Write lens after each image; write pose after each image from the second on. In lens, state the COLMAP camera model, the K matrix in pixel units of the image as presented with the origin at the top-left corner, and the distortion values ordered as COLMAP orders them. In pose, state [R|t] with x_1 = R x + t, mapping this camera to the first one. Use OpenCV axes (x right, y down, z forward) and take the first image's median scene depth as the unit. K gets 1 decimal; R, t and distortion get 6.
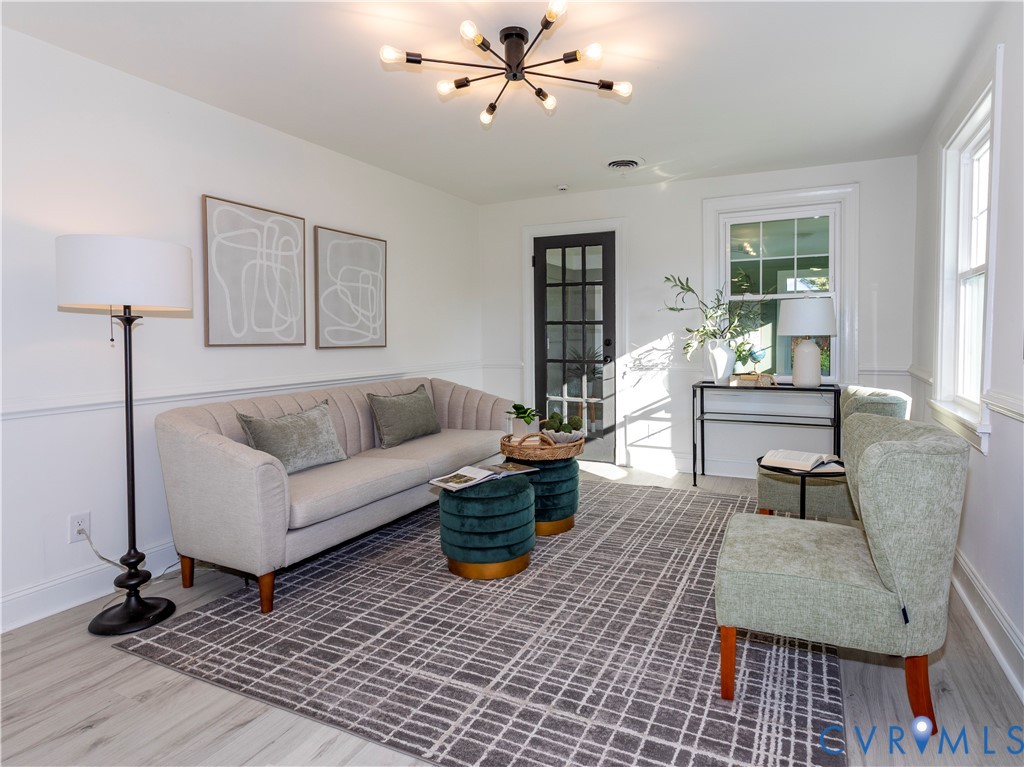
lens RADIAL K [[547.8, 0, 505.3], [0, 547.8, 375.7], [0, 0, 1]] dist [-0.003318, 0.019375]
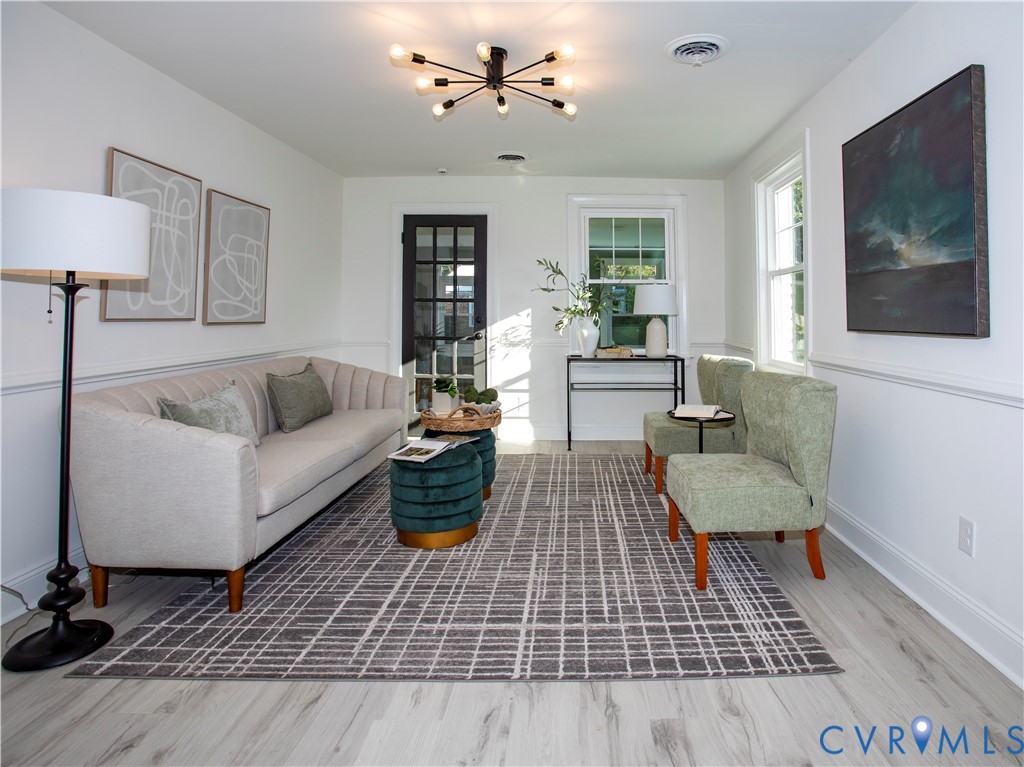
lens RADIAL K [[588.9, 0, 512.7], [0, 588.9, 317.2], [0, 0, 1]] dist [-0.060555, 0.044388]
pose [[0.918501, 0.008095, 0.395335, -0.364631], [0.018840, 0.997759, -0.064202, 0.012554], [-0.394969, 0.066418, 0.916290, -0.087081]]
